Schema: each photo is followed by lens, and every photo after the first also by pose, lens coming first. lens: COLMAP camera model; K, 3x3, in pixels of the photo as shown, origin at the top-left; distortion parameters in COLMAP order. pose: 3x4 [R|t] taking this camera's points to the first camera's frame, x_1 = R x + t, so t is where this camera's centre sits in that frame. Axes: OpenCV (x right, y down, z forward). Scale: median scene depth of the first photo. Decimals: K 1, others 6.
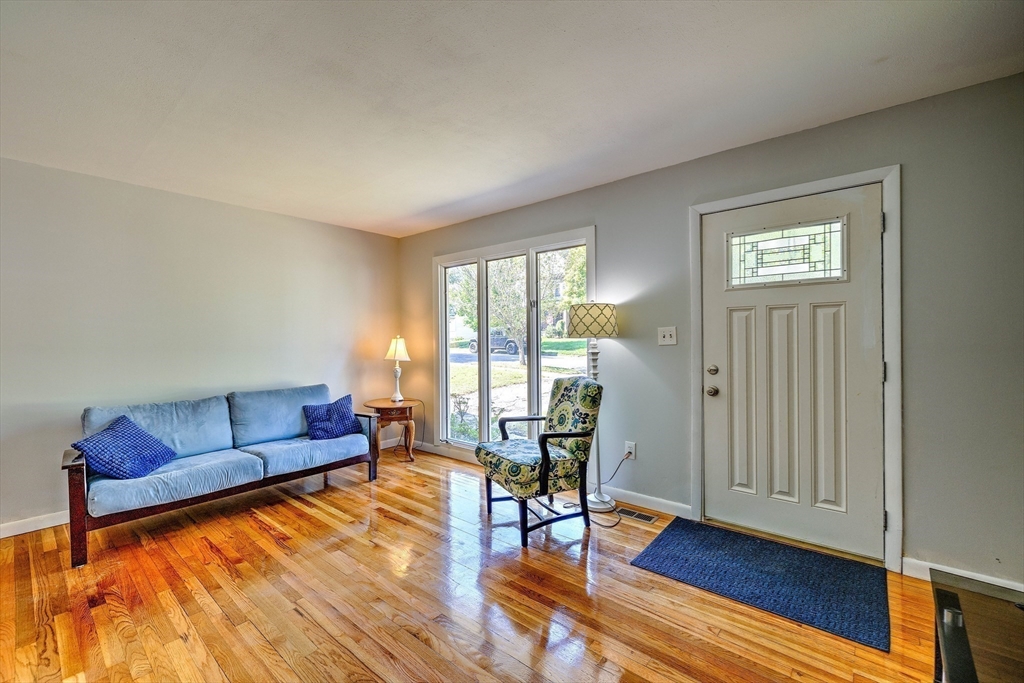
lens RADIAL K [[427.9, 0, 508.9], [0, 427.9, 337.7], [0, 0, 1]] dist [-0.001455, -0.000134]
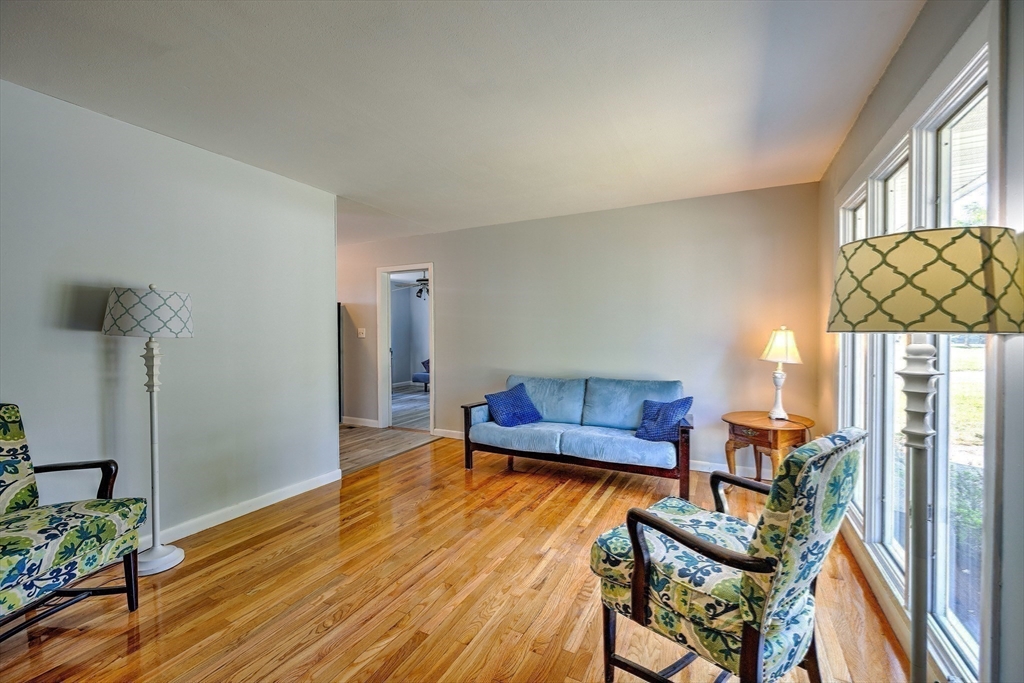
lens RADIAL K [[427.9, 0, 516.5], [0, 427.9, 339.3], [0, 0, 1]] dist [-0.001455, -0.000134]
pose [[0.235876, 0.025712, -0.971443, 0.508894], [-0.002298, 0.999662, 0.025901, -0.002120], [0.971780, -0.003877, 0.235855, 0.658657]]
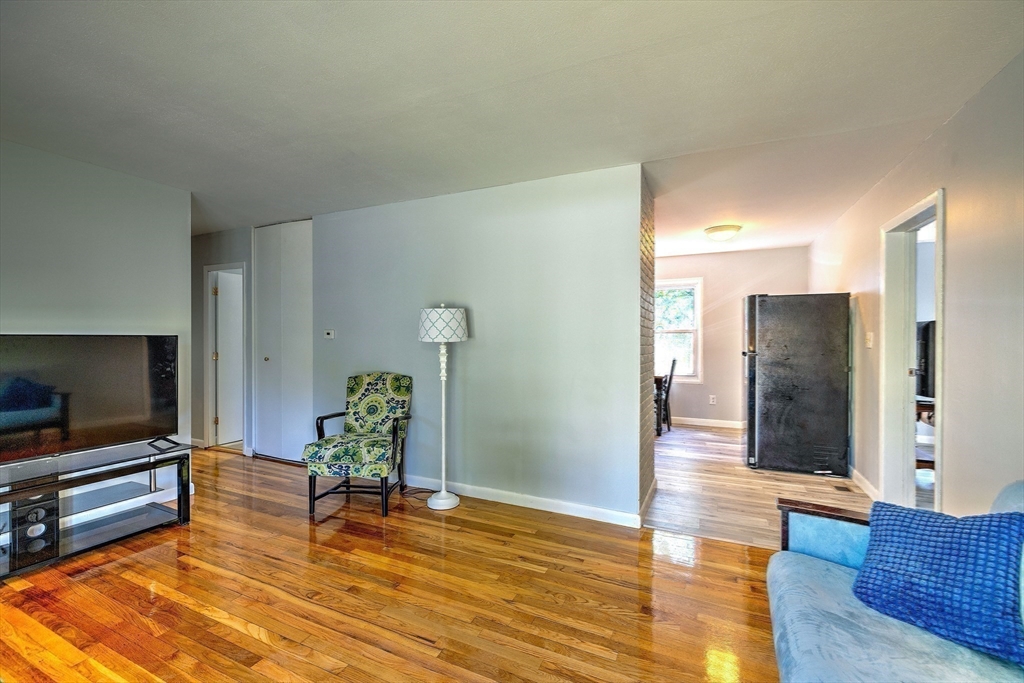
lens RADIAL K [[427.9, 0, 509.5], [0, 427.9, 338.7], [0, 0, 1]] dist [-0.001455, -0.000134]
pose [[-0.962936, 0.006597, -0.269648, -0.288516], [0.002749, 0.999889, 0.014646, -0.007399], [0.269714, 0.013362, -0.962848, 1.315337]]
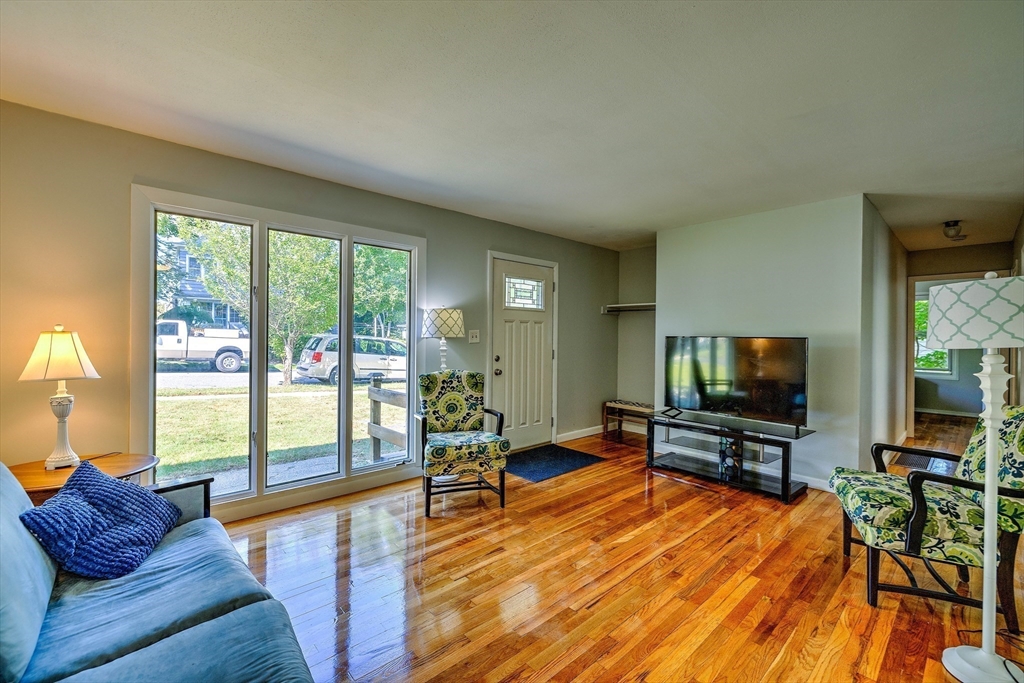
lens RADIAL K [[427.9, 0, 513.9], [0, 427.9, 338.8], [0, 0, 1]] dist [-0.001455, -0.000134]
pose [[0.124222, 0.008769, 0.992216, -1.048478], [-0.006510, 0.999947, -0.008023, 0.014185], [-0.992233, -0.005462, 0.124273, 0.729151]]
